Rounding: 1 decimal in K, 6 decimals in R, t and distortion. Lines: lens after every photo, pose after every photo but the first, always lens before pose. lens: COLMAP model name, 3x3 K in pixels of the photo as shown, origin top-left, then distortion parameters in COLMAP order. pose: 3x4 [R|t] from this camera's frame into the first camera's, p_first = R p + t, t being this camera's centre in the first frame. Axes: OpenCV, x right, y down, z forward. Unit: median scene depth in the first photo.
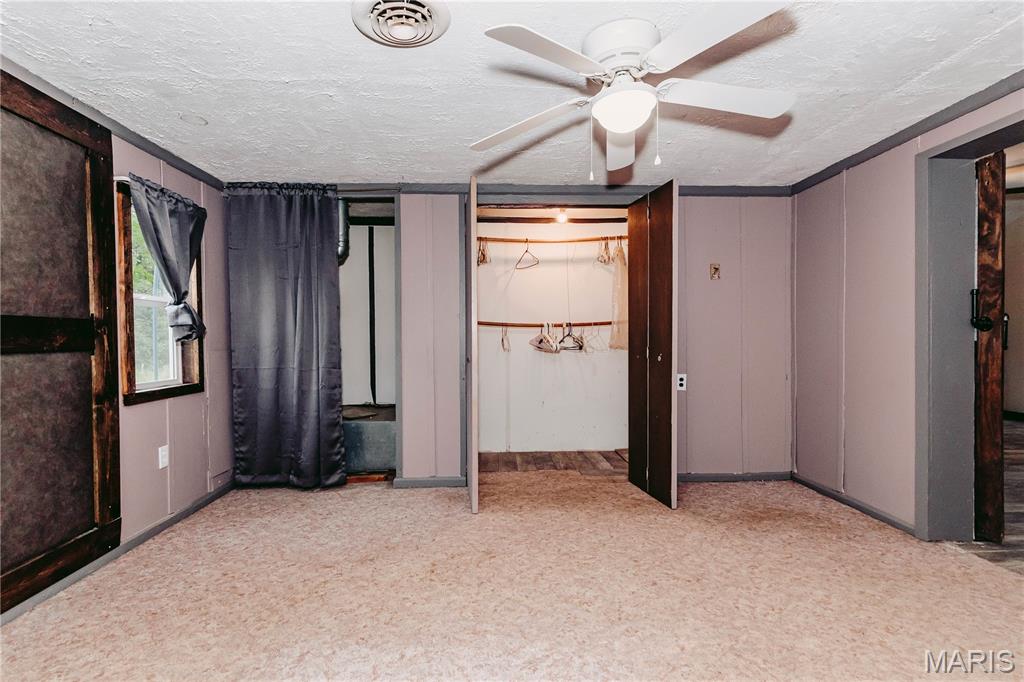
lens RADIAL K [[481.6, 0, 516.6], [0, 481.6, 342.0], [0, 0, 1]] dist [-0.001100, -0.000025]
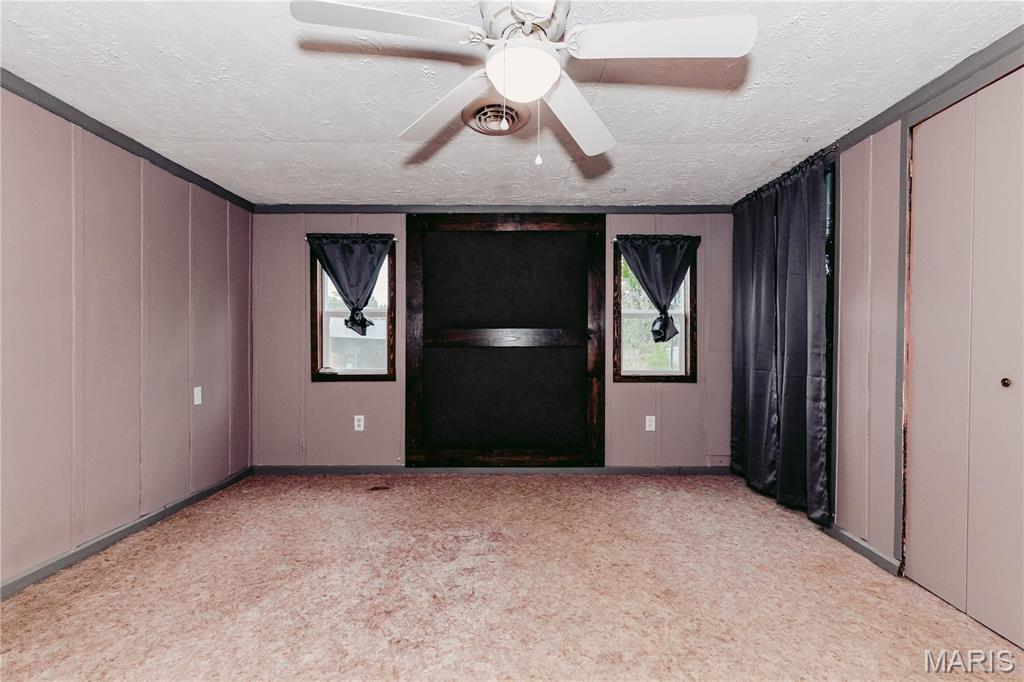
lens RADIAL K [[471.0, 0, 511.9], [0, 471.0, 343.5], [0, 0, 1]] dist [0.003938, -0.000006]
pose [[-0.044715, 0.013303, -0.998911, 0.702736], [-0.014676, 0.999795, 0.013972, -0.011335], [0.998892, 0.015285, -0.044510, 0.677610]]
